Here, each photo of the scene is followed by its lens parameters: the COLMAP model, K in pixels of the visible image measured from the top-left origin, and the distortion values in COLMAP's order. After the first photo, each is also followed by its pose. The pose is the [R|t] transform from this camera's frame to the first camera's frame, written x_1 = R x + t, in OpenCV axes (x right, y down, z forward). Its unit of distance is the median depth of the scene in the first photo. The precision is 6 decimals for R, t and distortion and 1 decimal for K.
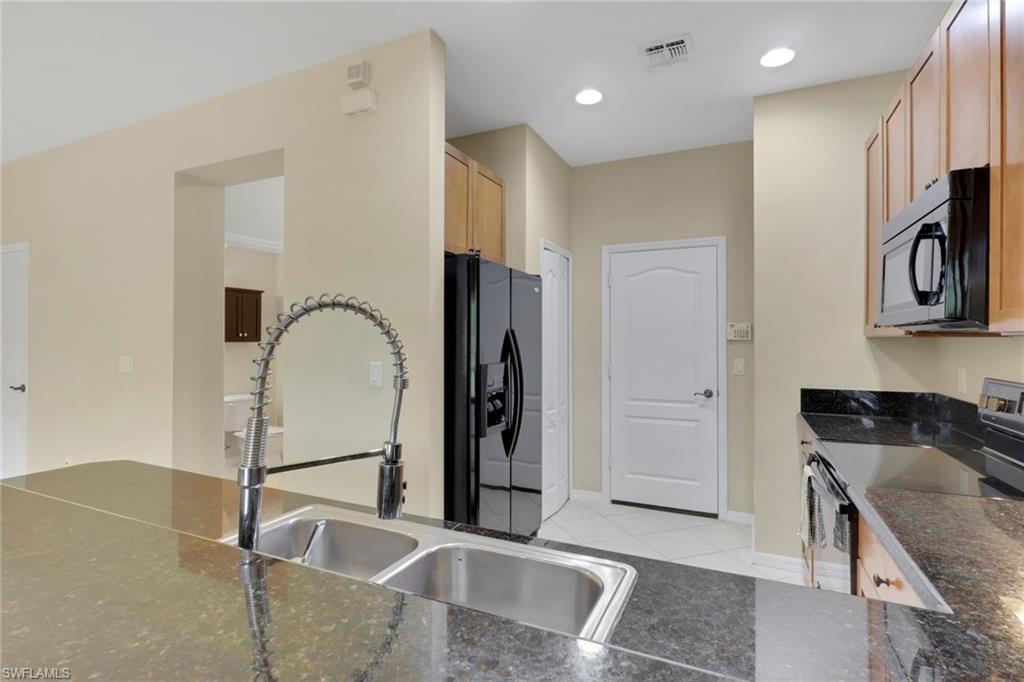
lens RADIAL K [[495.1, 0, 511.8], [0, 495.1, 339.8], [0, 0, 1]] dist [0.001565, 0.000736]
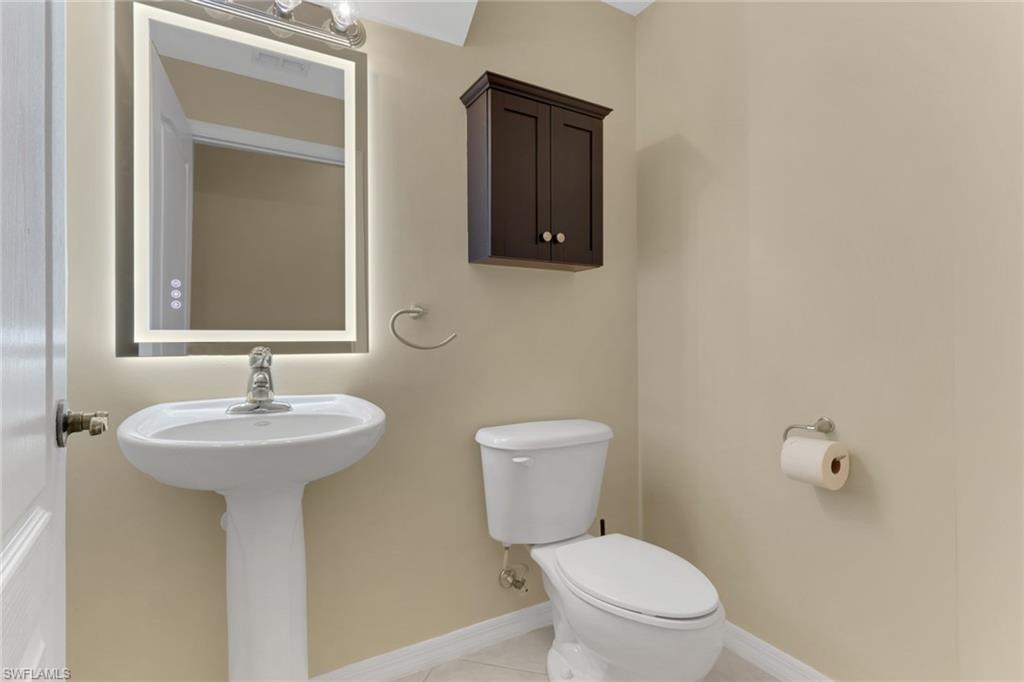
lens RADIAL K [[495.1, 0, 511.8], [0, 495.1, 340.9], [0, 0, 1]] dist [0.001565, 0.000736]
pose [[0.820090, -0.004818, -0.572215, -0.379090], [0.006207, 0.999981, 0.000476, 0.055950], [0.572202, -0.003942, 0.820104, 0.716189]]
